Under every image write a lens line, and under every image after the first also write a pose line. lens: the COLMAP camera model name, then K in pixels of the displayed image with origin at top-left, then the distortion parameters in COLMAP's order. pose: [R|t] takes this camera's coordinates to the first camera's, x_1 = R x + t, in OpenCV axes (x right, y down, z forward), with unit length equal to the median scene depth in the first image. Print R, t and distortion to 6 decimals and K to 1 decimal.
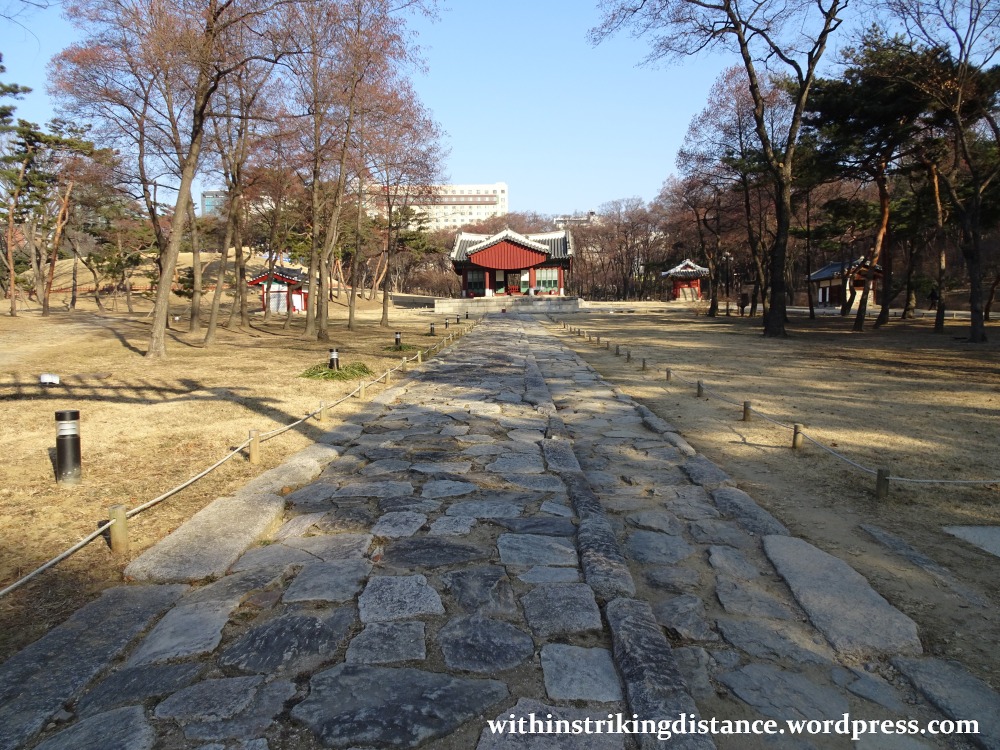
lens RADIAL K [[711.0, 0, 504.0], [0, 711.0, 375.9], [0, 0, 1]] dist [0.002029, -0.001952]
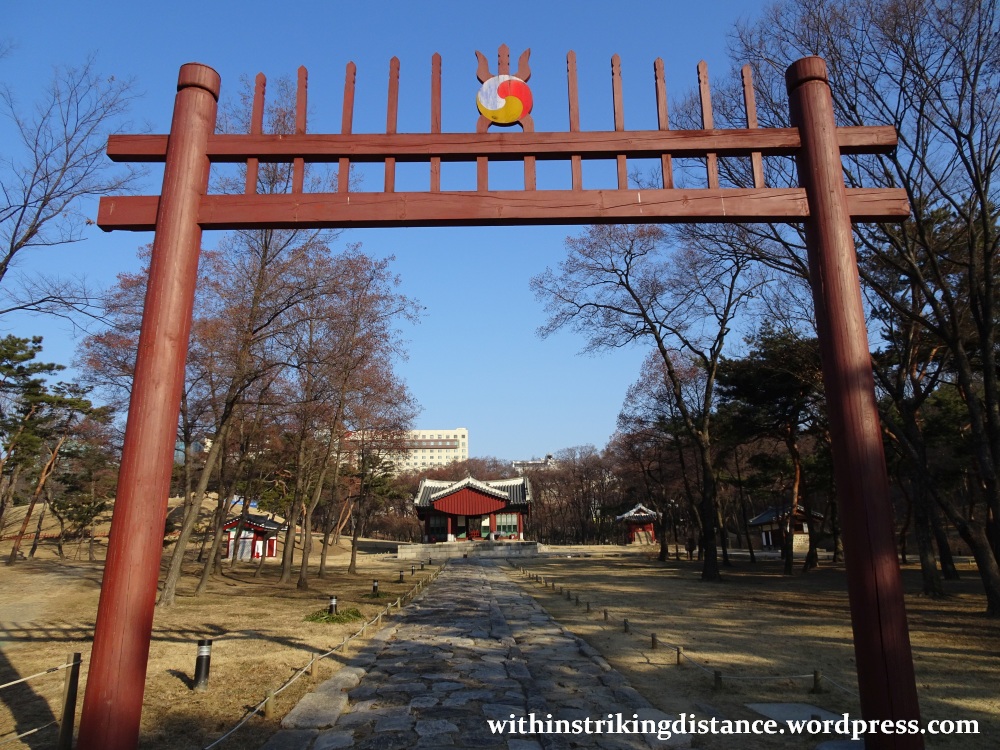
lens RADIAL K [[711.0, 0, 504.0], [0, 711.0, 375.9], [0, 0, 1]] dist [0.002029, -0.001952]
pose [[0.998420, 0.006946, 0.055756, -0.009148], [0.011828, 0.944107, -0.329427, 0.005305], [-0.054928, 0.329566, 0.942533, -0.150537]]
